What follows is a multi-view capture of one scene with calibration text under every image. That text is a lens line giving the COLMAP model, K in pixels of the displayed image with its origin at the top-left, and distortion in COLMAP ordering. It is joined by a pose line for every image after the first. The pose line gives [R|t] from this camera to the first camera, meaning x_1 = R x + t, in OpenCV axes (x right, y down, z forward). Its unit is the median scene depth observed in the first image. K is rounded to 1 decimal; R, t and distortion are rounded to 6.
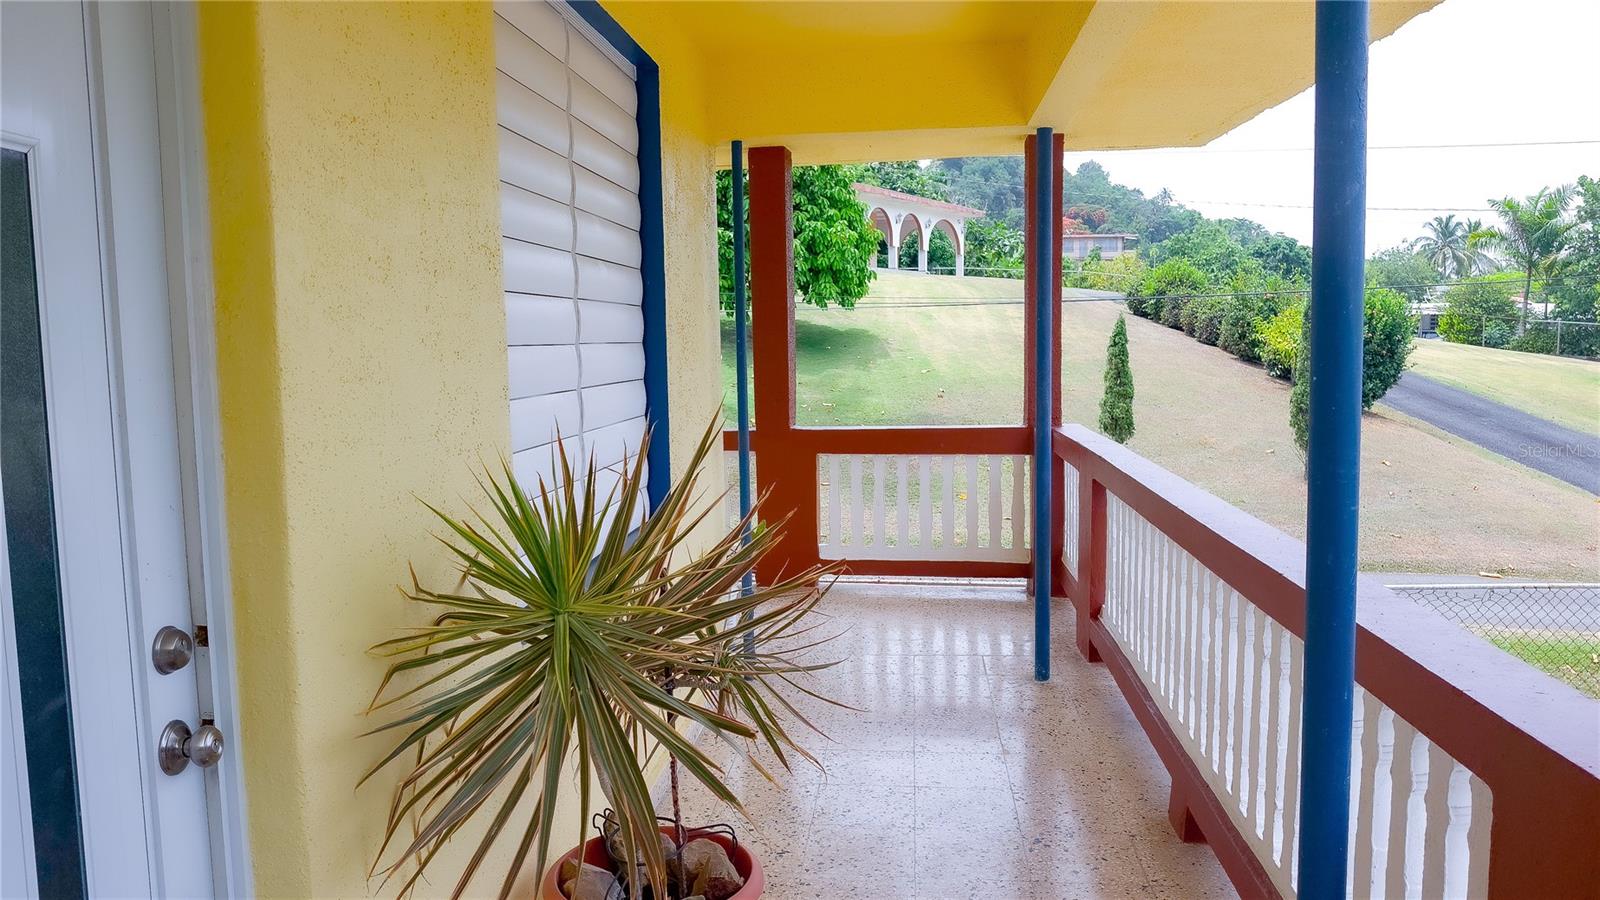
lens RADIAL K [[1127.8, 0, 793.4], [0, 1127.8, 443.6], [0, 0, 1]] dist [-0.018799, -0.029946]
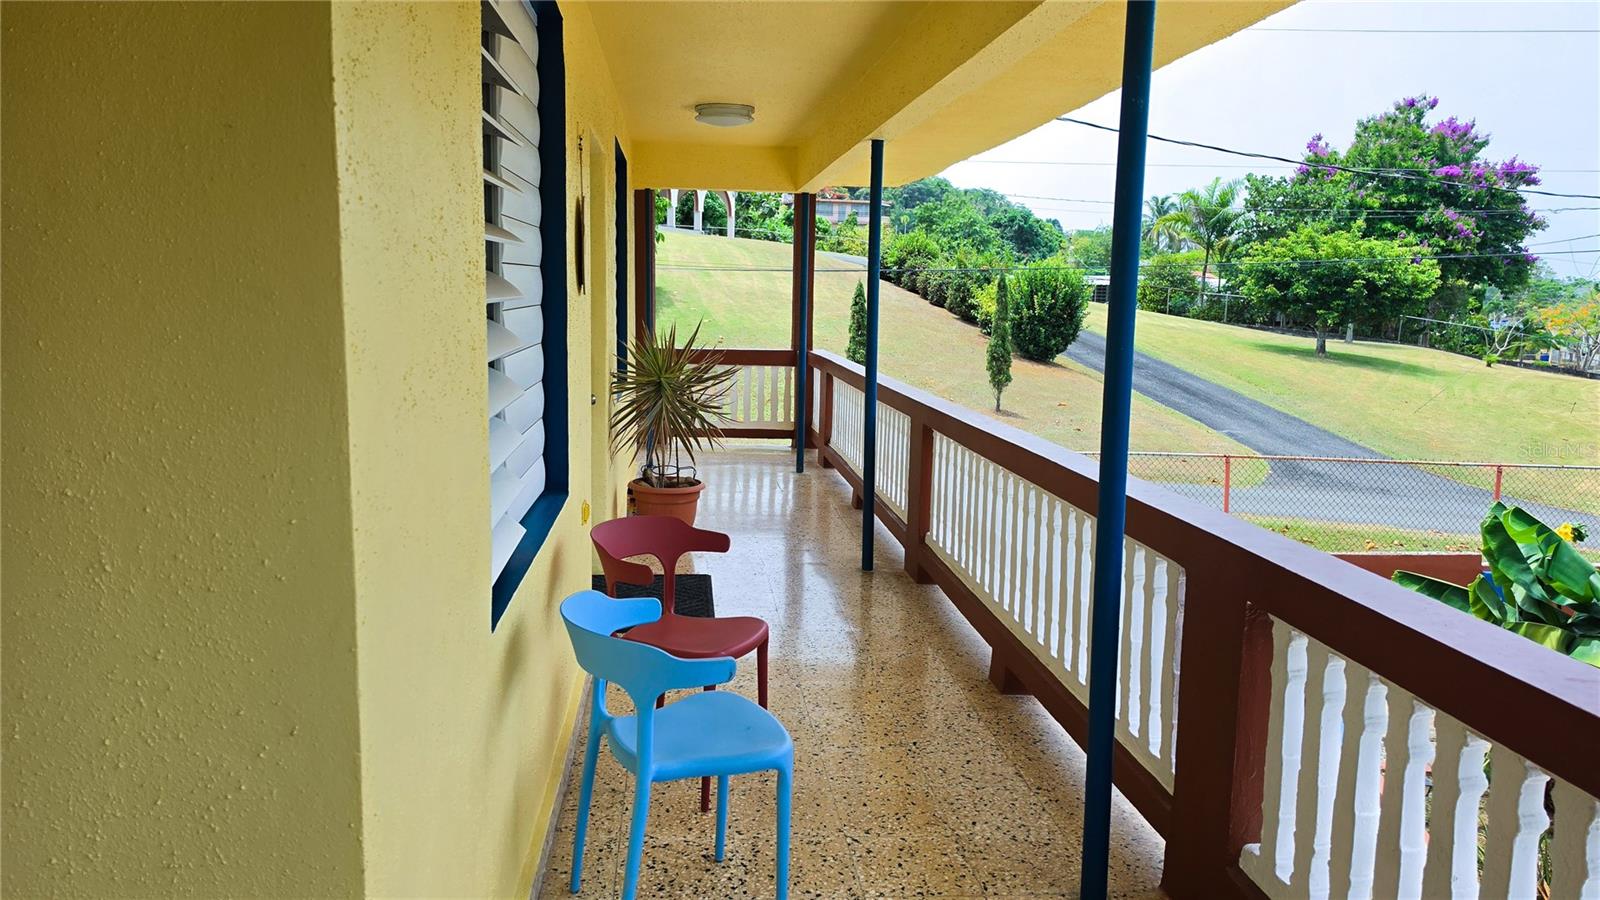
lens RADIAL K [[1112.5, 0, 800.0], [0, 1112.5, 450.0], [0, 0, 1]] dist [0.076540, -0.121092]
pose [[0.976632, 0.005002, 0.214862, -0.027762], [-0.015425, 0.998782, 0.046862, 0.010805], [-0.214366, -0.049081, 0.975520, -0.126260]]
